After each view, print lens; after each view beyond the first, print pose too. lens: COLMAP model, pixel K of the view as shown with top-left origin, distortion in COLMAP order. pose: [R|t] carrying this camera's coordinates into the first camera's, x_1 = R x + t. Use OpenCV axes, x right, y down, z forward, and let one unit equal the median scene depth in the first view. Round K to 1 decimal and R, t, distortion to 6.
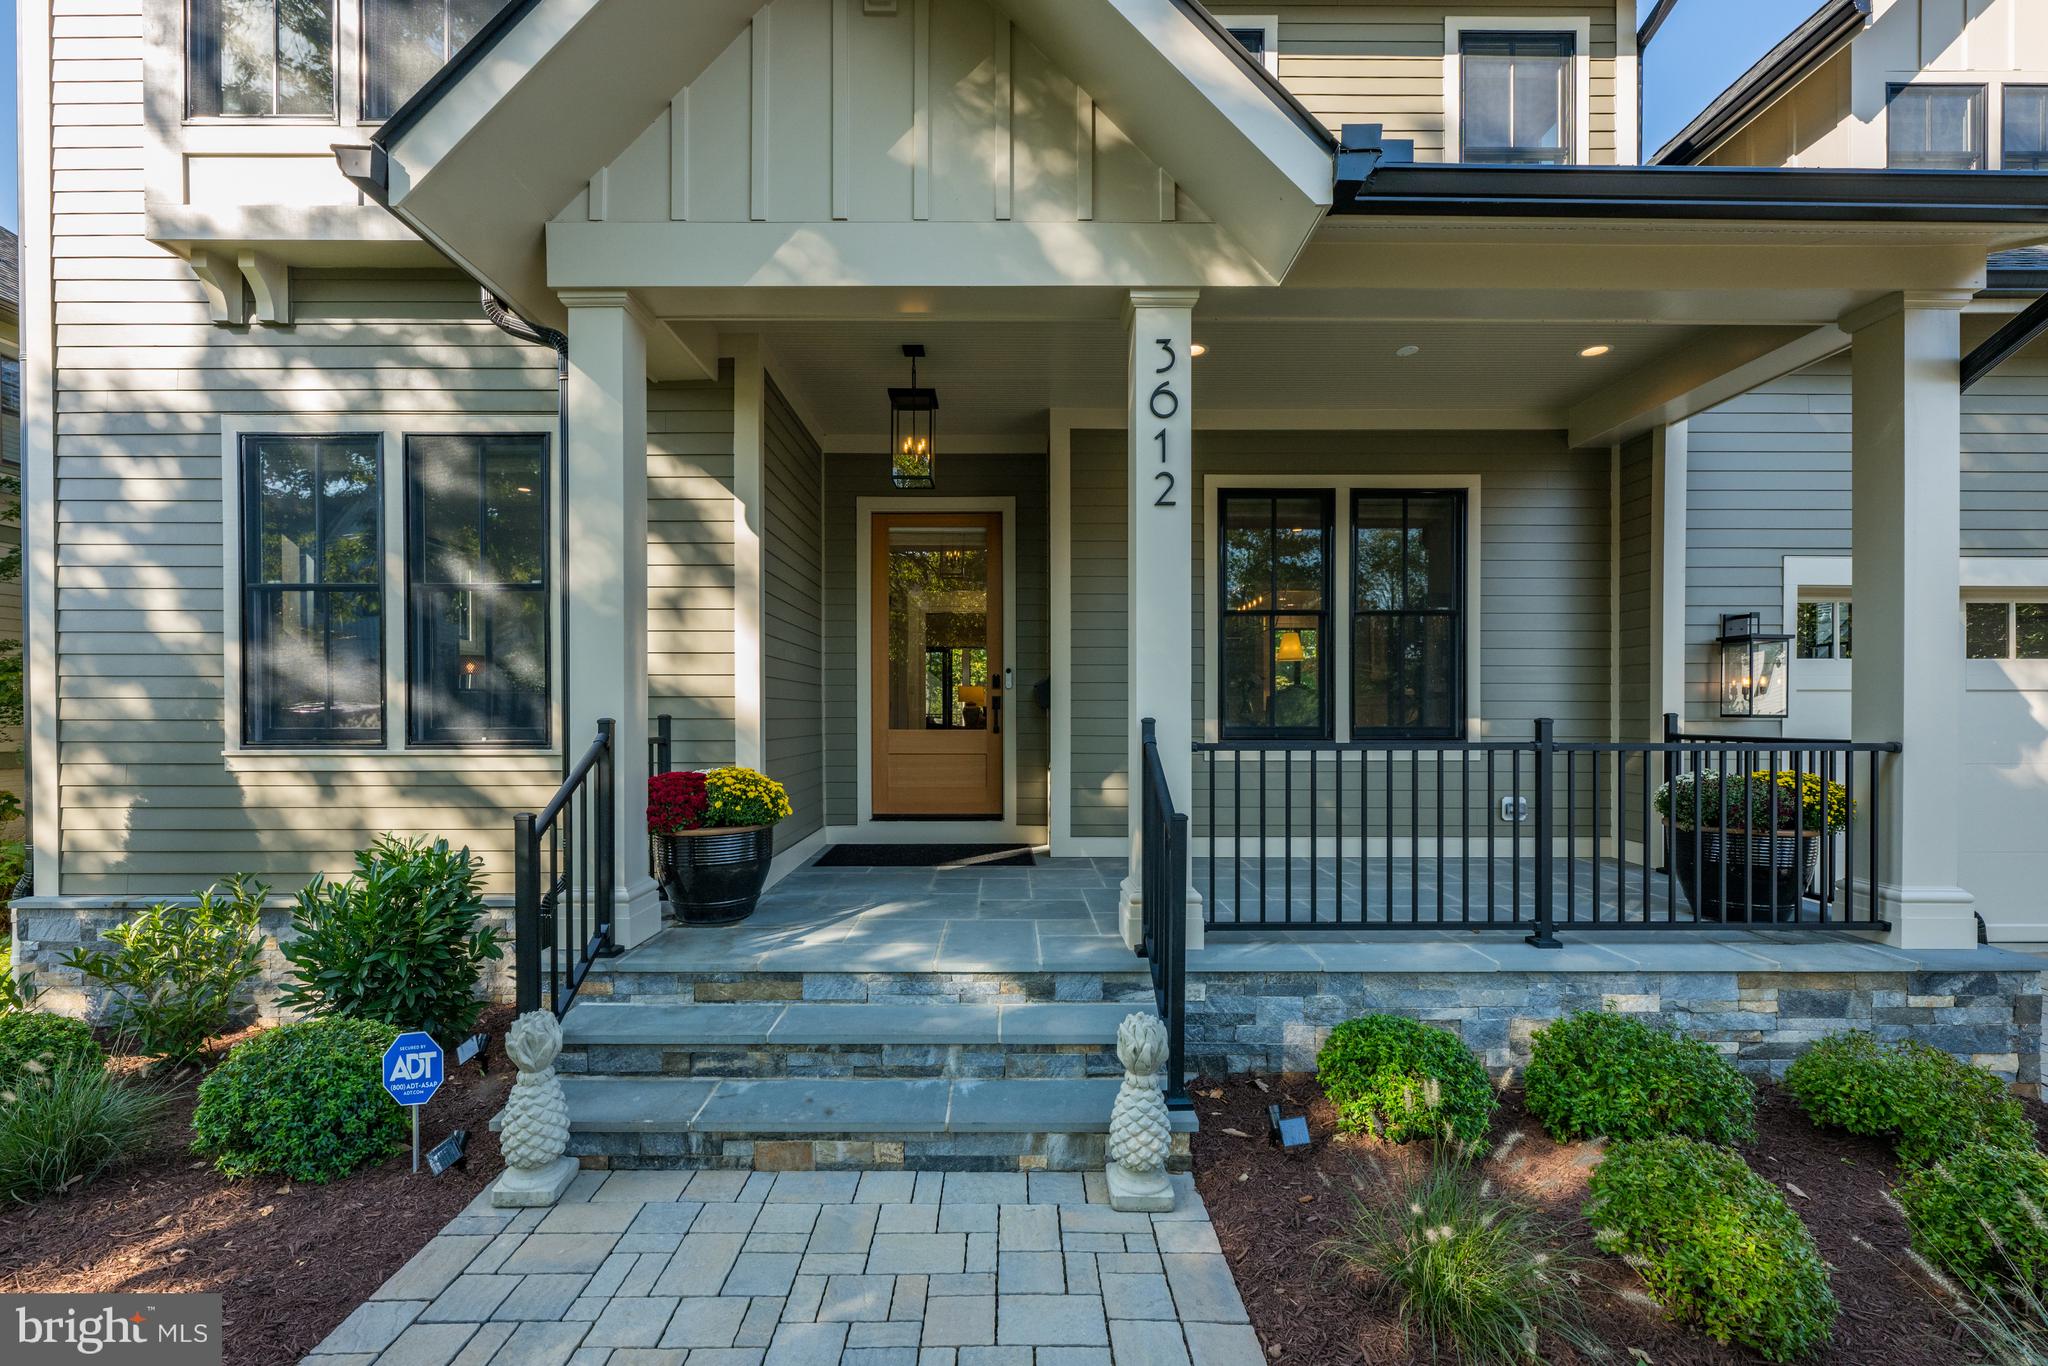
lens RADIAL K [[831.3, 0, 1015.3], [0, 831.3, 723.2], [0, 0, 1]] dist [0.000554, 0.000038]
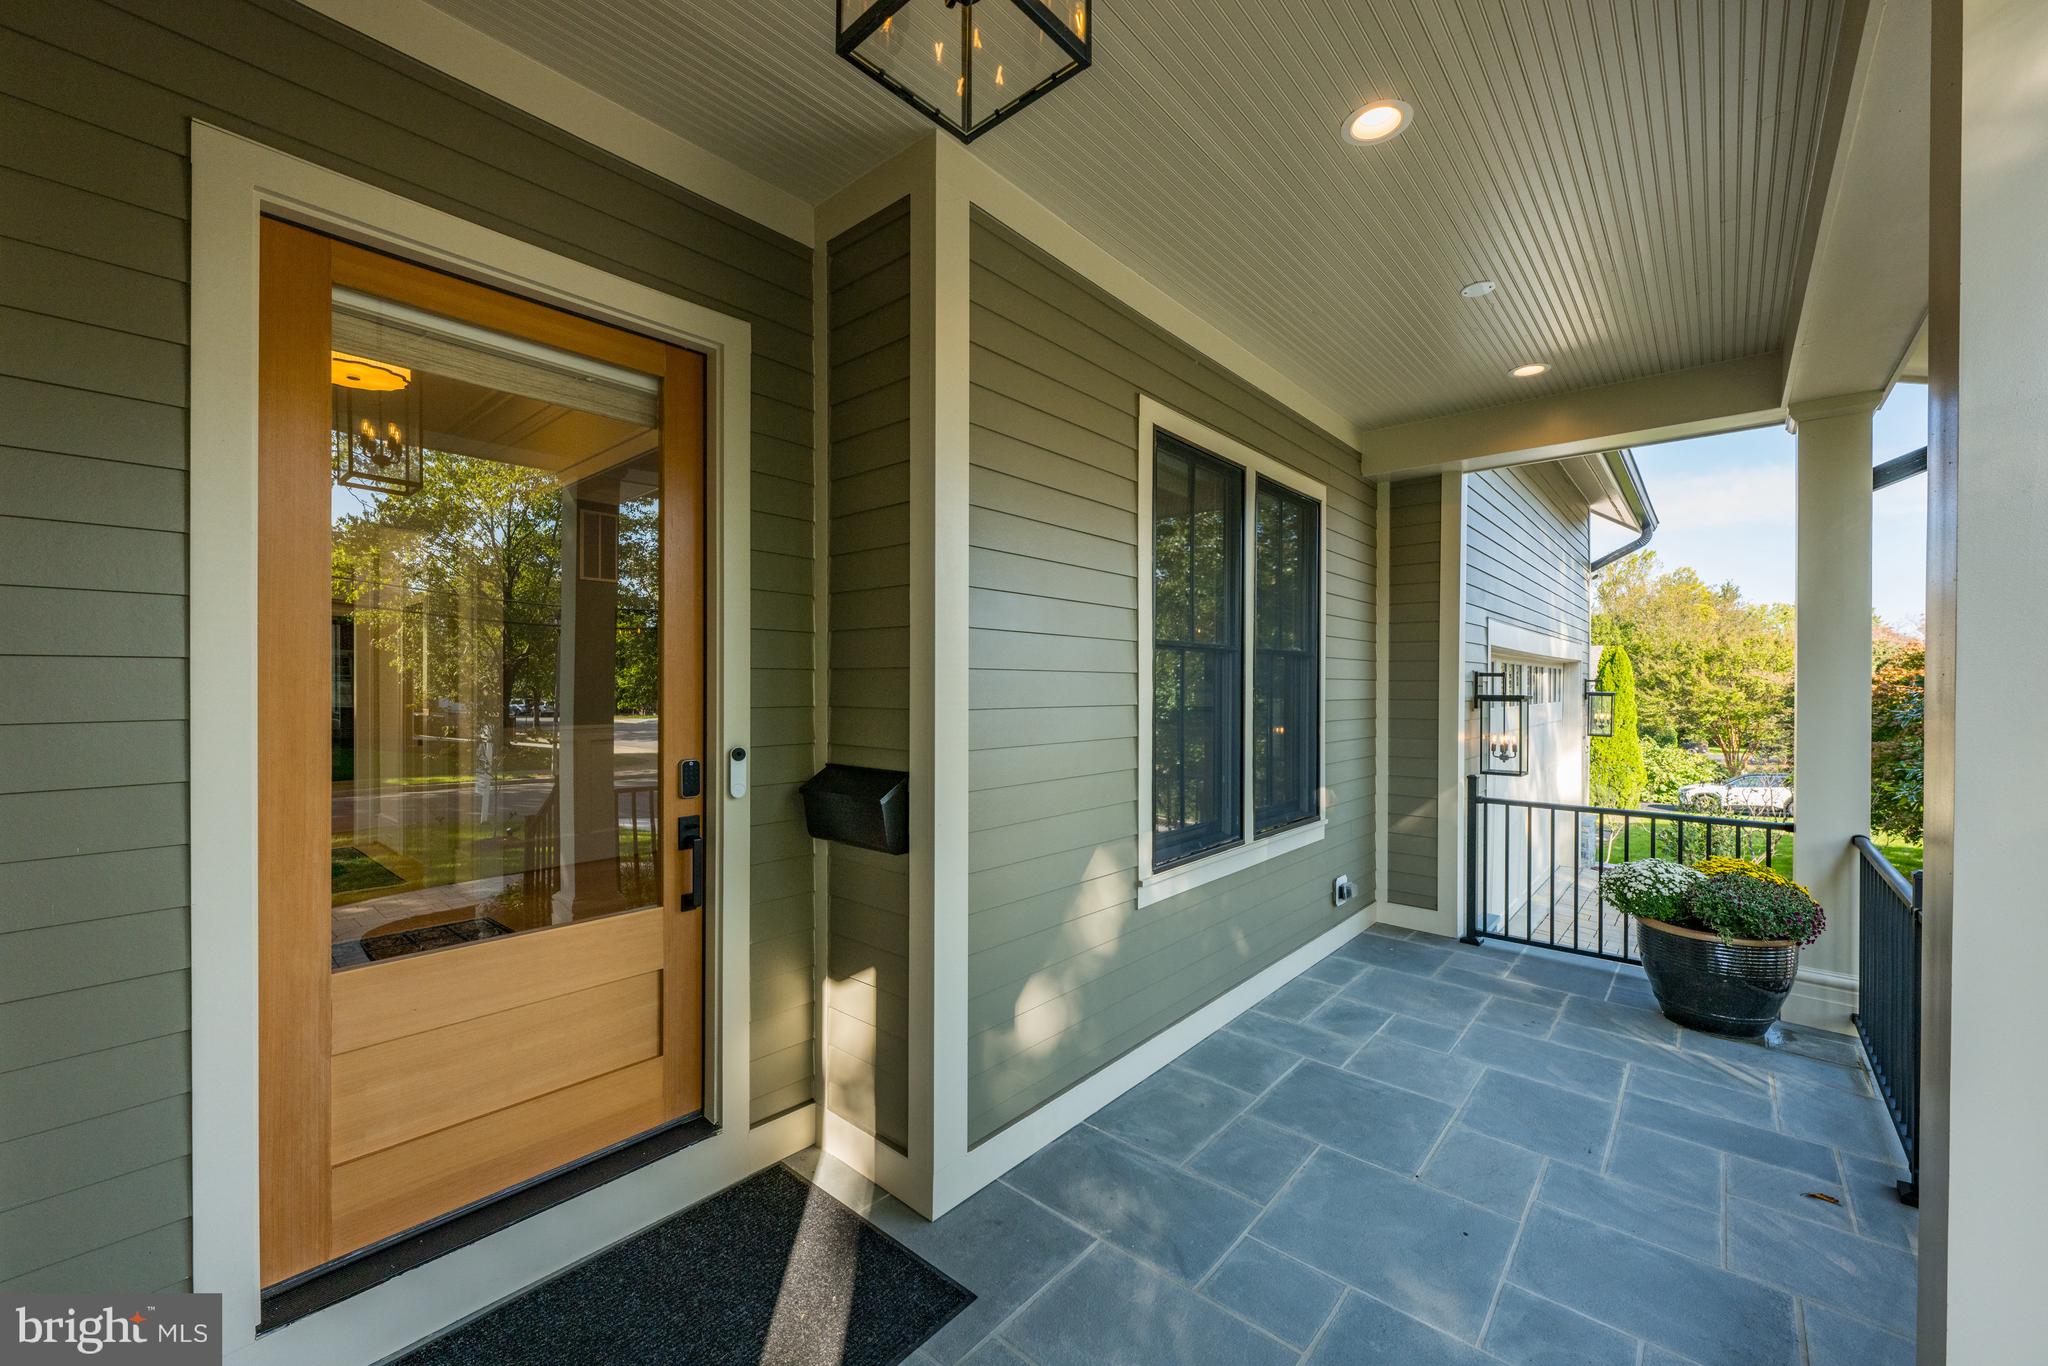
lens RADIAL K [[815.2, 0, 1024.0], [0, 815.2, 683.0], [0, 0, 1]] dist [0.000799, 0.000035]
pose [[0.657516, 0.003778, 0.753431, -0.211631], [0.002927, 0.999967, -0.007569, -0.092561], [-0.753435, 0.007182, 0.657483, 0.634668]]
